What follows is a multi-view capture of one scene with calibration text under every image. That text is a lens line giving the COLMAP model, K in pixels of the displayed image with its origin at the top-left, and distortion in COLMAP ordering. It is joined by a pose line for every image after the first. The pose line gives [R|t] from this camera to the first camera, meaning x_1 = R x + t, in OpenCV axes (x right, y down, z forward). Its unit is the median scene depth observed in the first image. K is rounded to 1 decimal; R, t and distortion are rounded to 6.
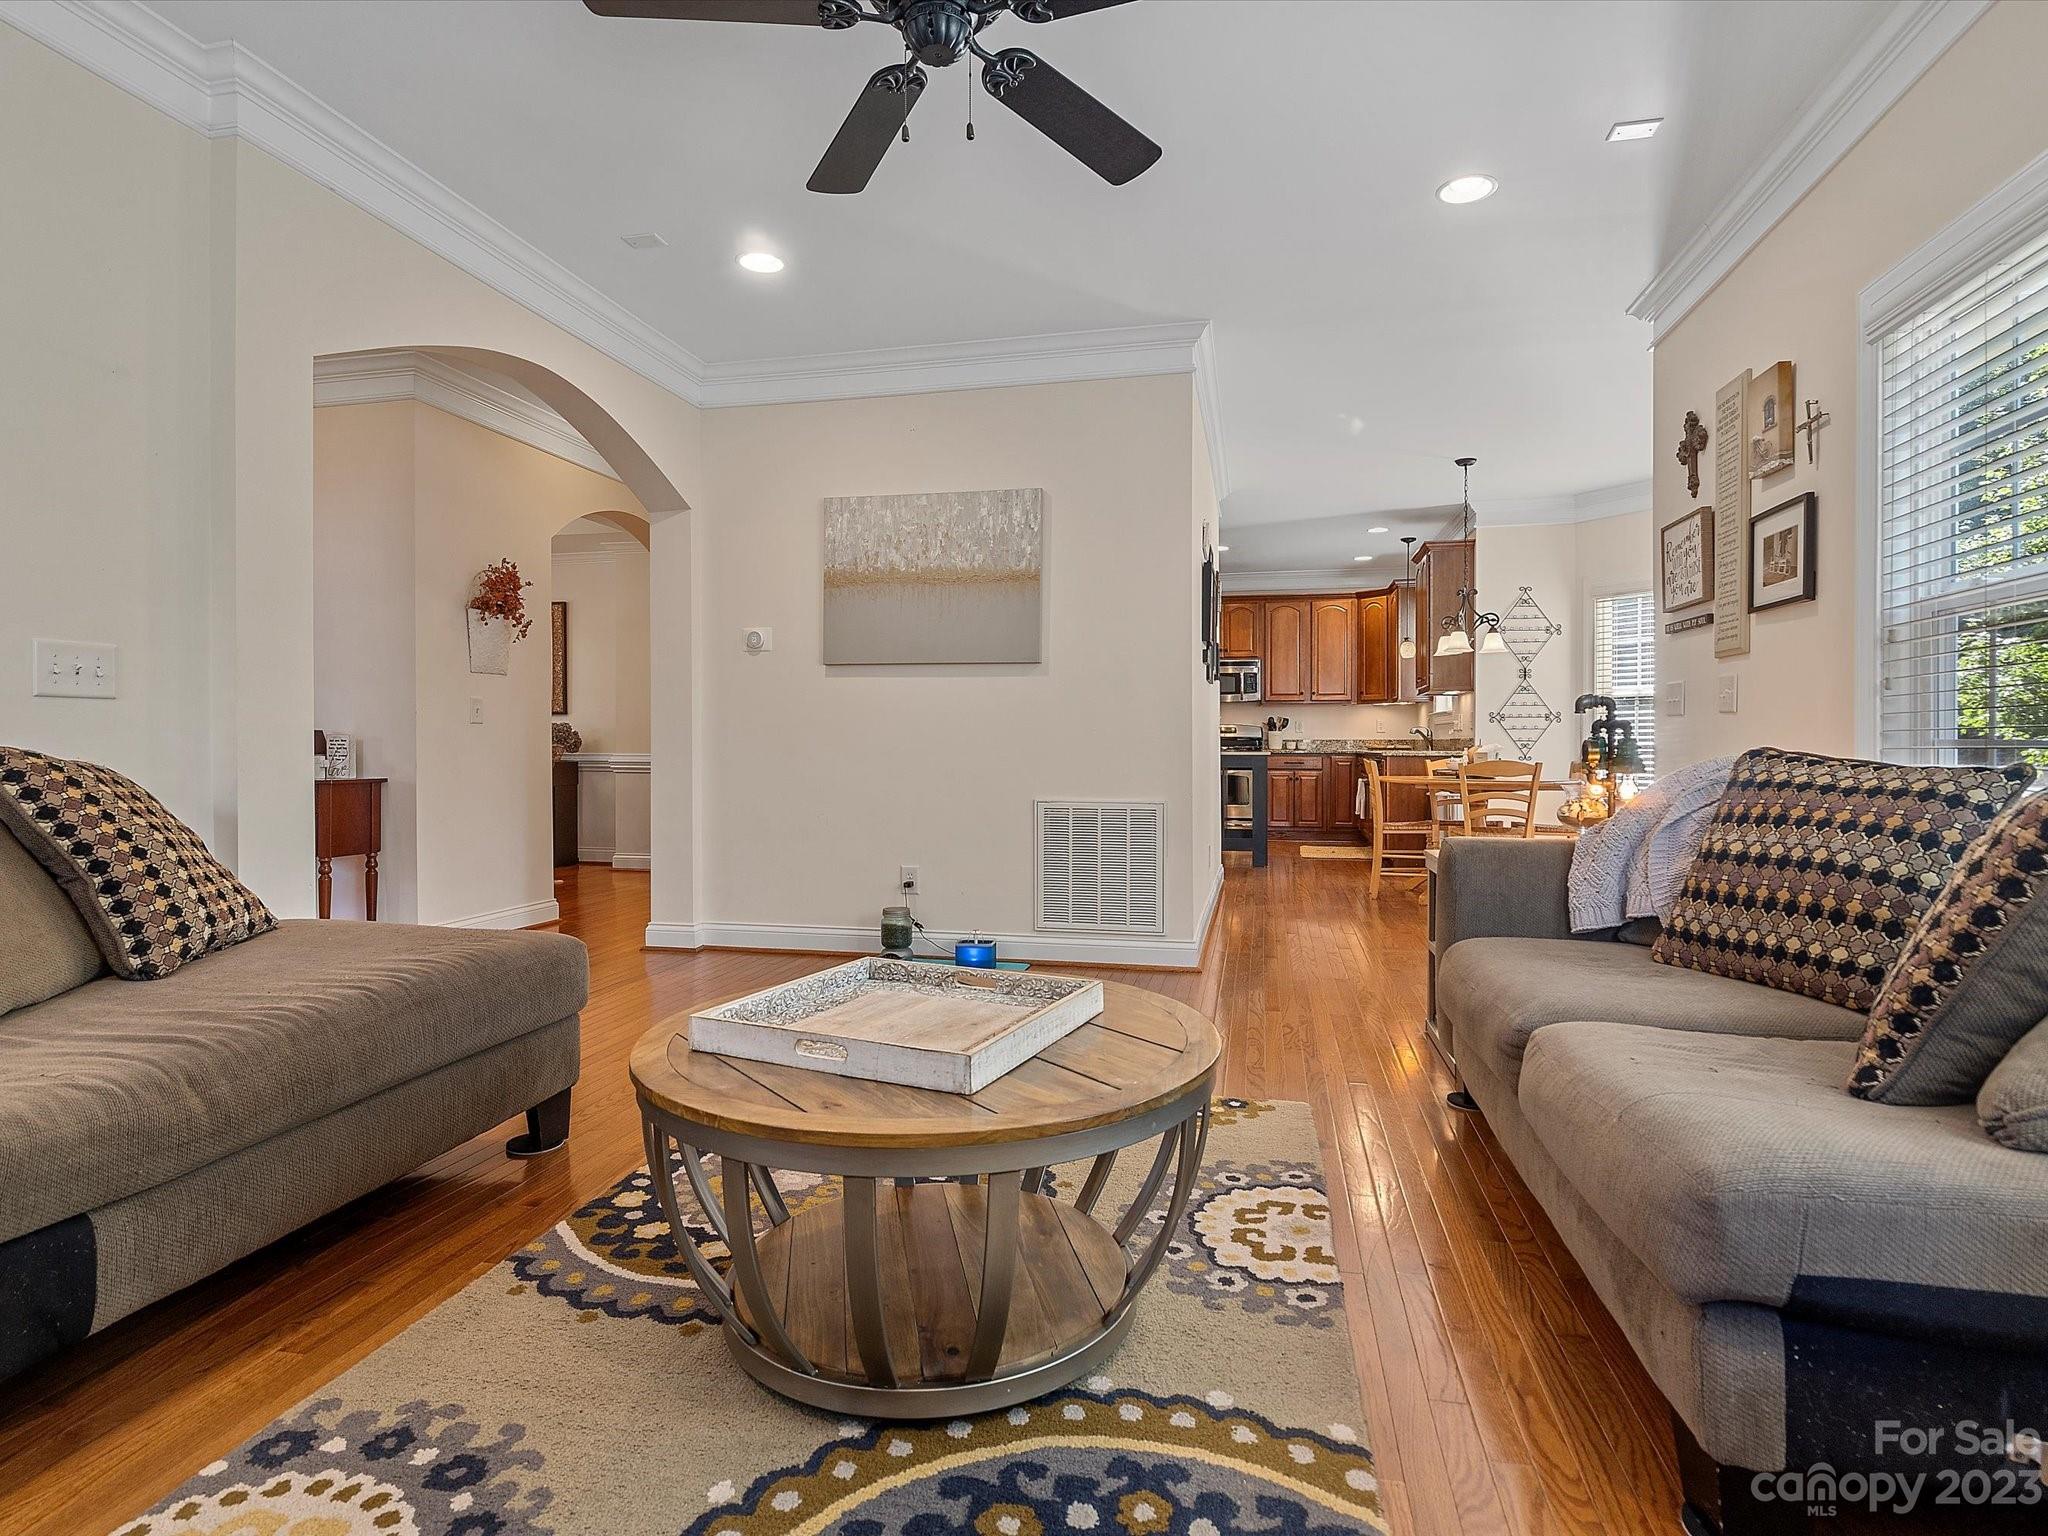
lens RADIAL K [[1074.1, 0, 1029.4], [0, 1074.1, 743.0], [0, 0, 1]] dist [-0.002160, 0.000975]
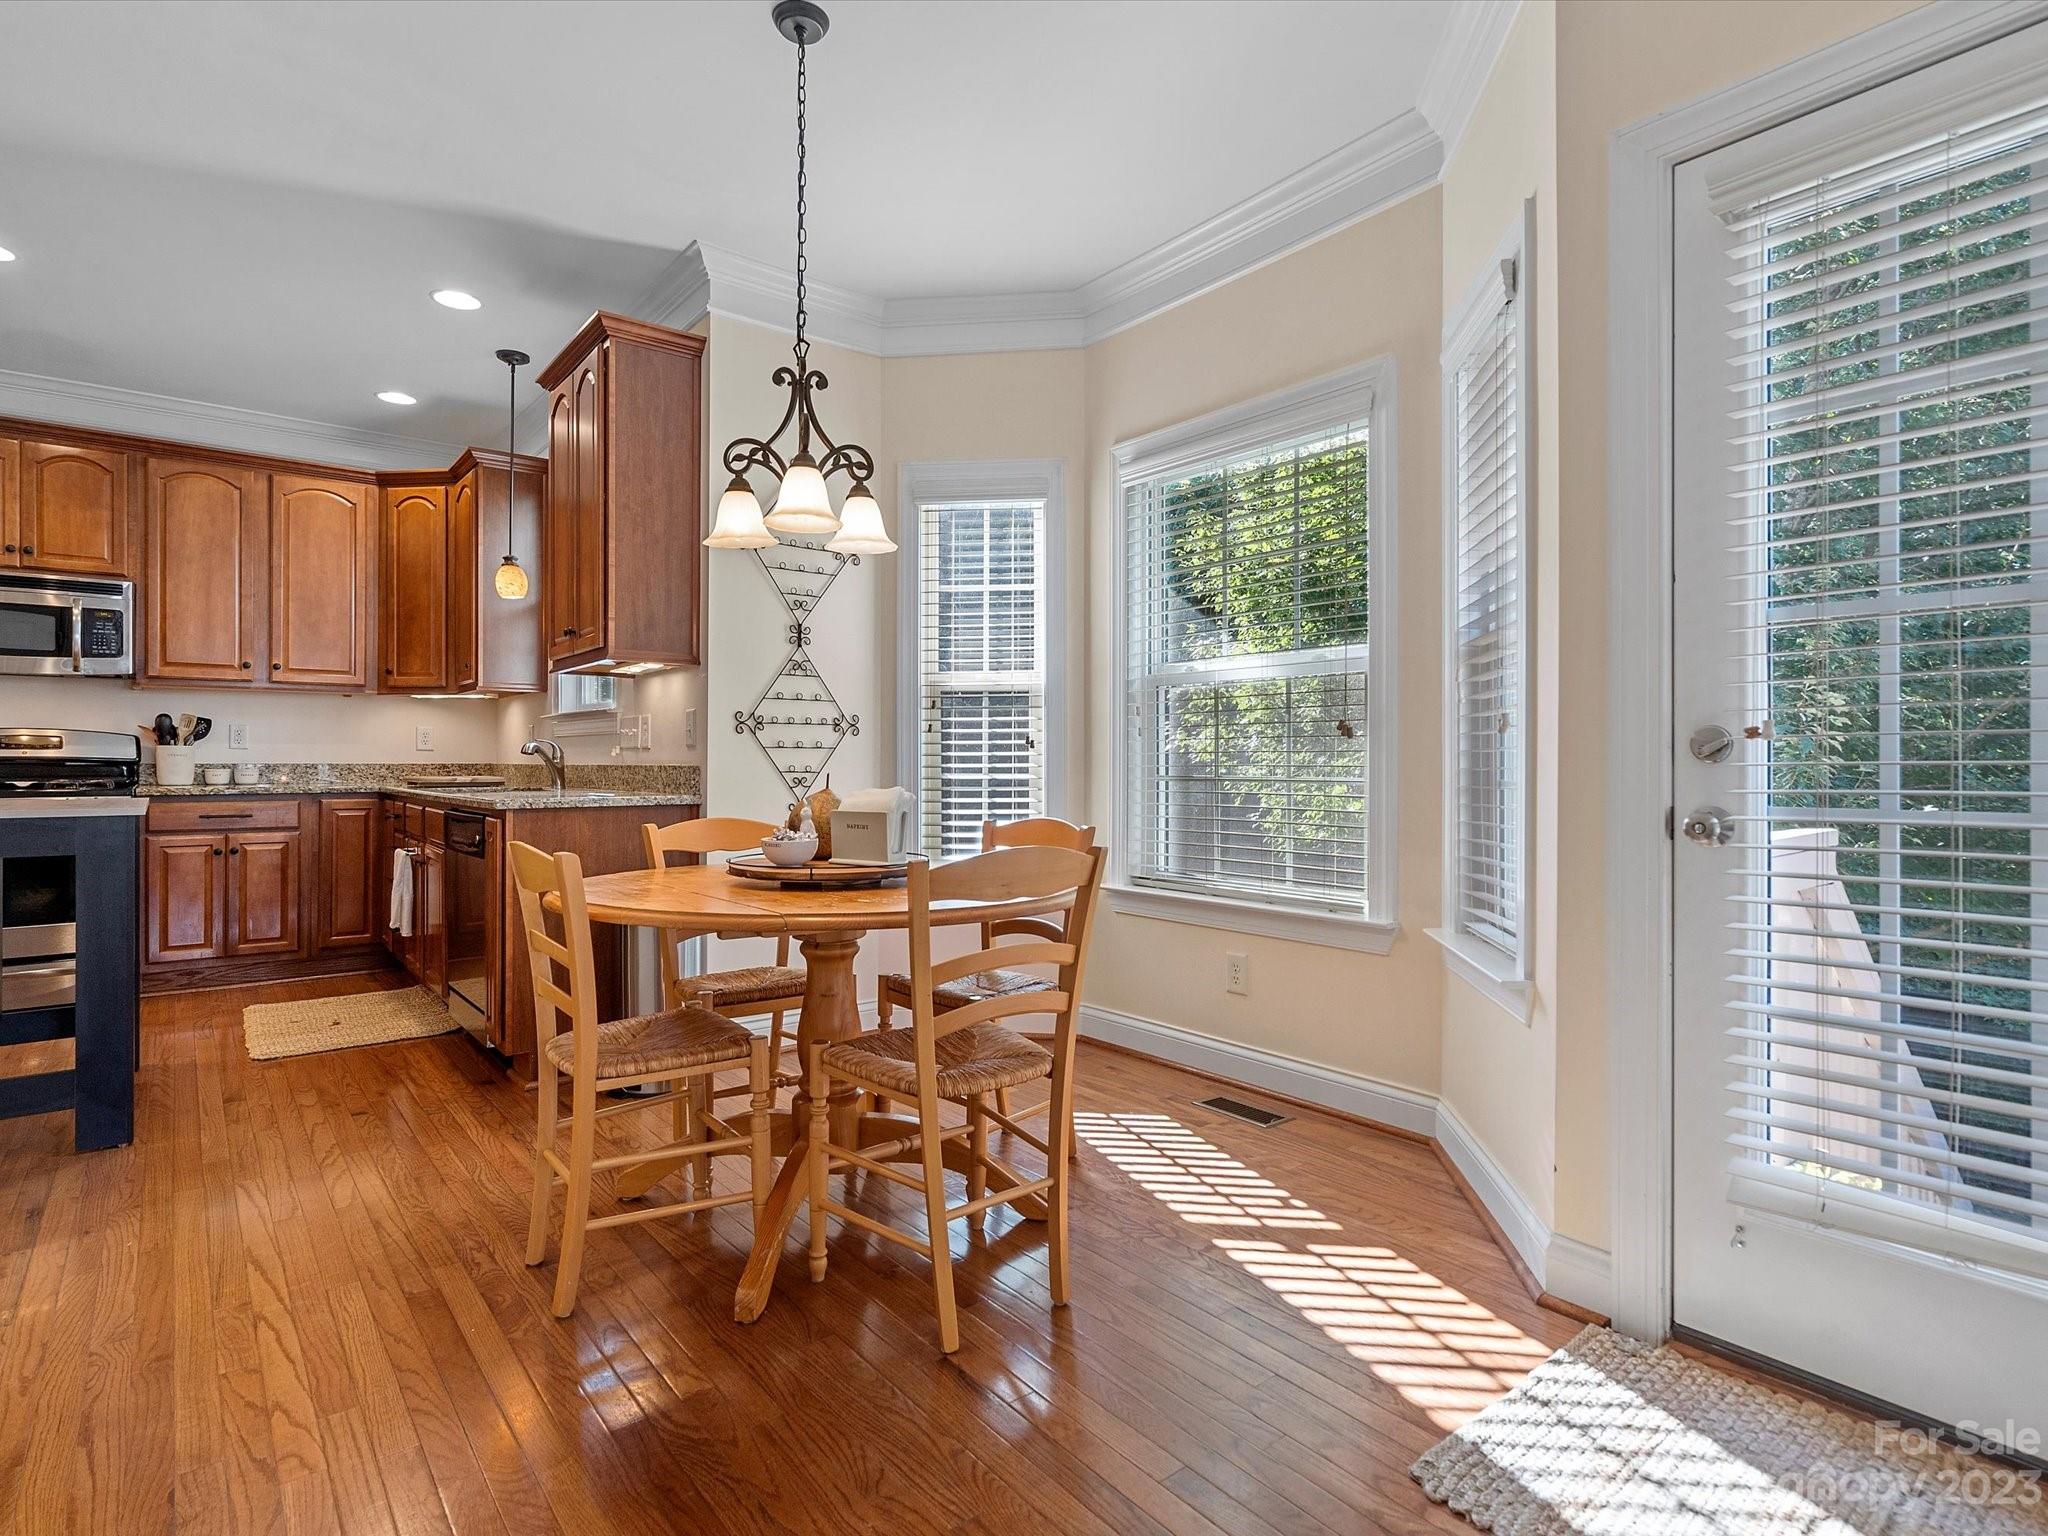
lens RADIAL K [[1054.2, 0, 1033.3], [0, 1054.2, 759.8], [0, 0, 1]] dist [-0.002880, -0.000693]
pose [[0.624752, 0.001661, 0.780822, 0.371063], [-0.001785, 0.999998, -0.000699, -0.018264], [-0.780821, -0.000957, 0.624754, 1.504431]]
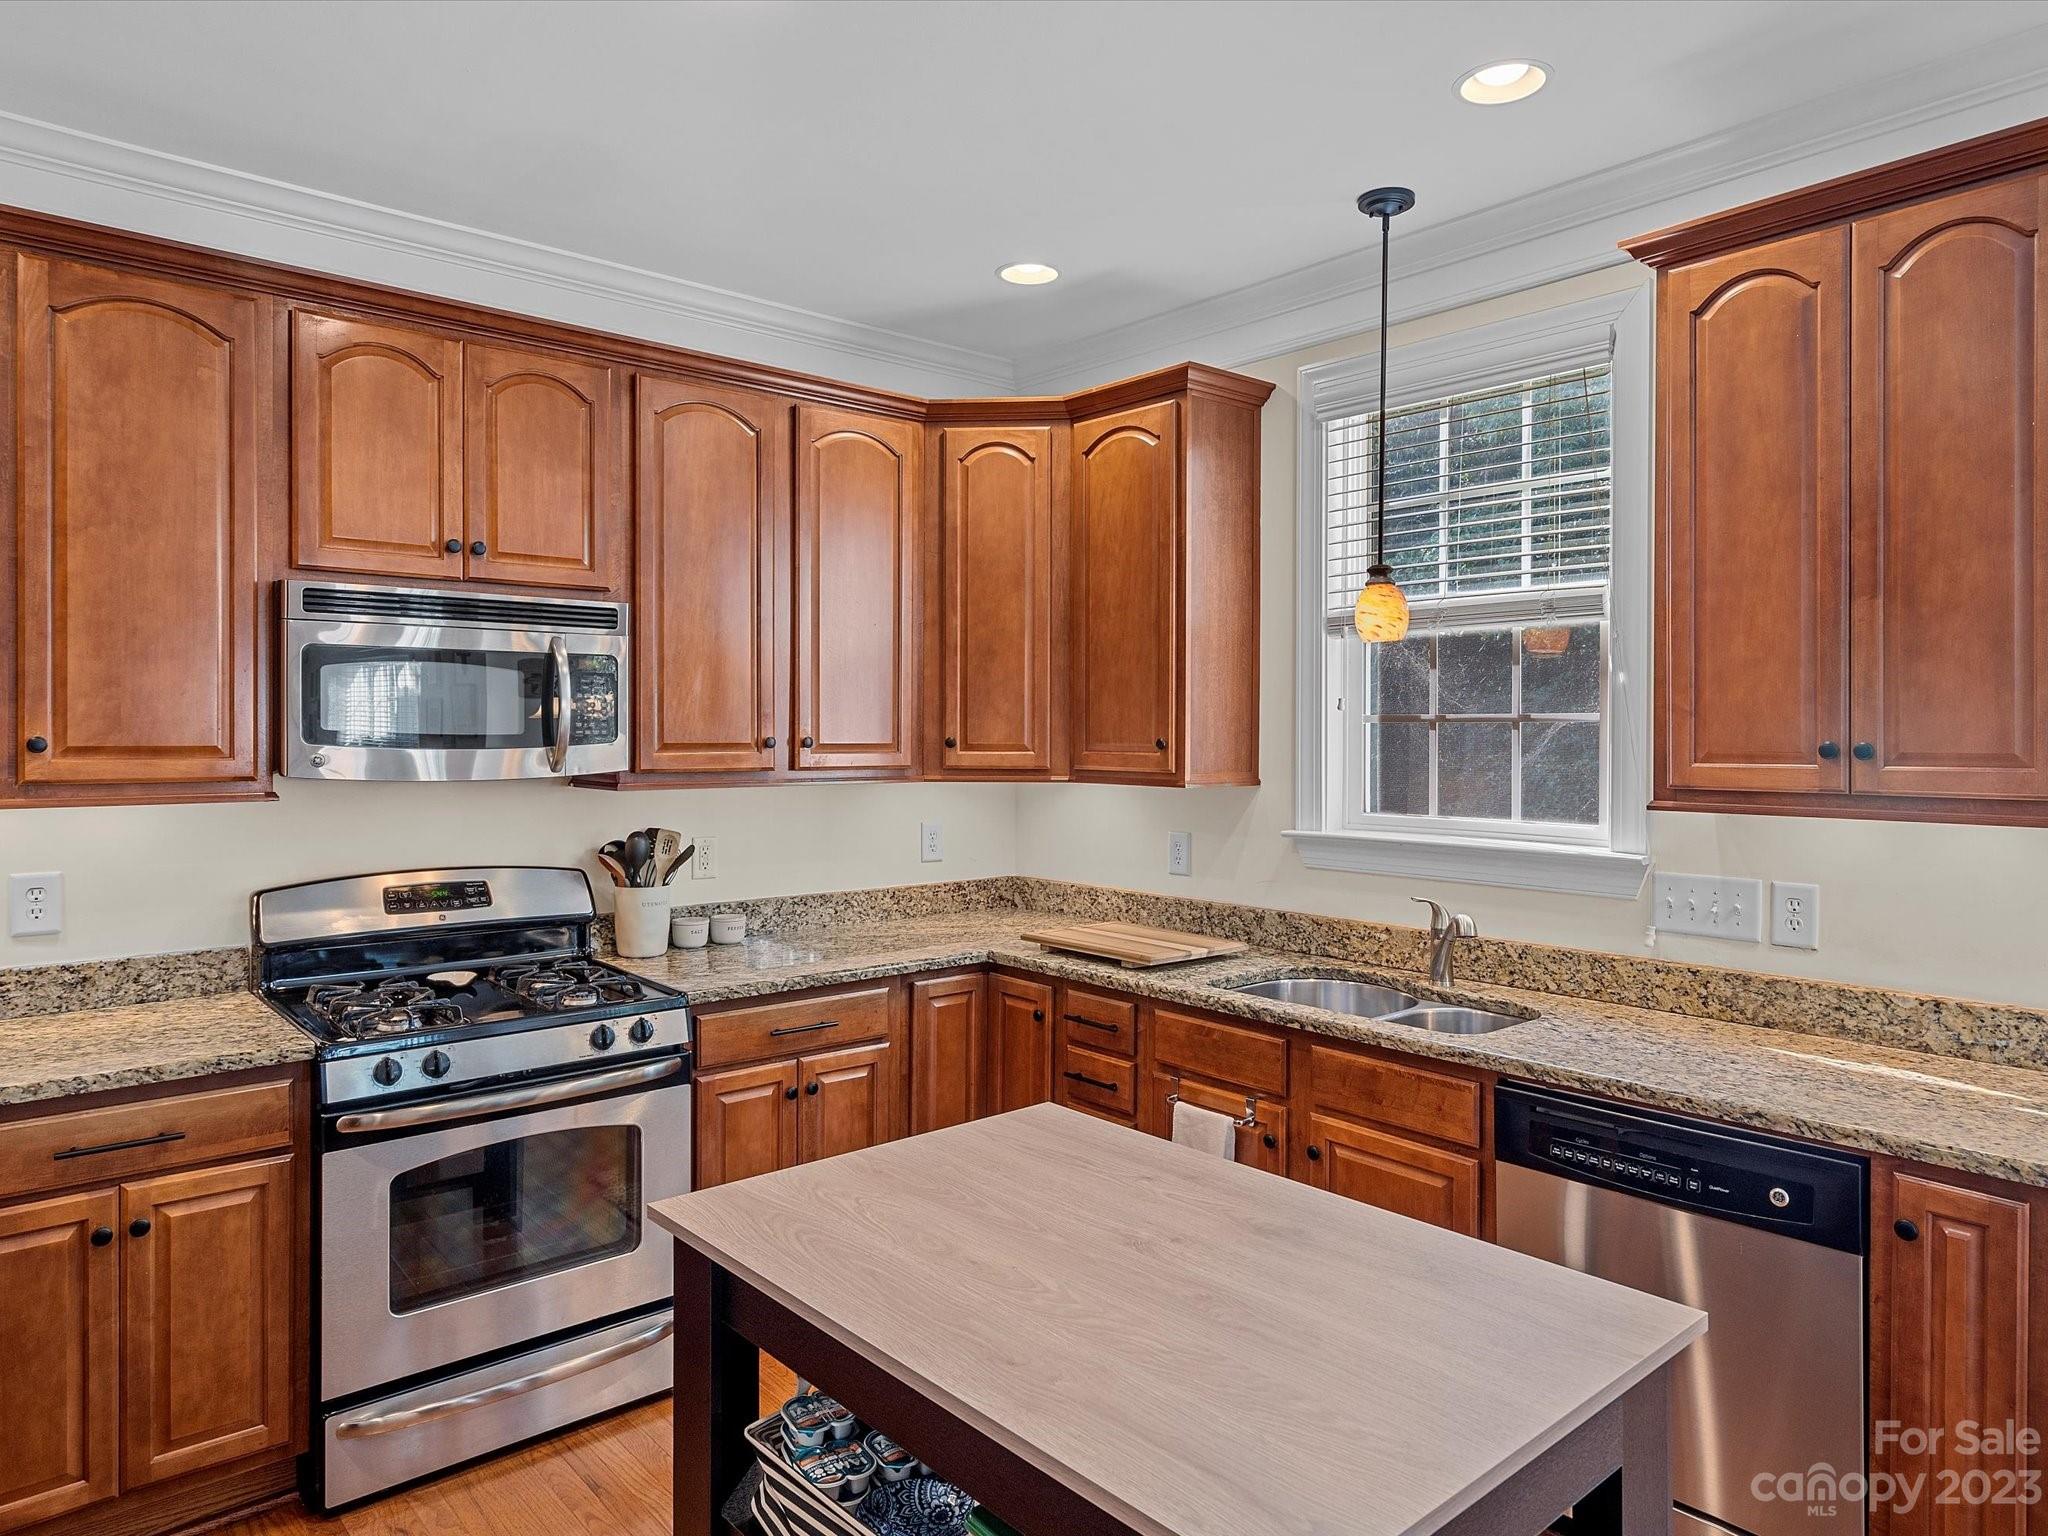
lens RADIAL K [[1282.5, 0, 1011.5], [0, 1282.5, 738.2], [0, 0, 1]] dist [0.001449, 0.004063]
pose [[0.613316, -0.002746, 0.789833, 0.134821], [-0.004184, 0.999969, 0.006726, -0.167902], [-0.789827, -0.007430, 0.613285, 2.557794]]
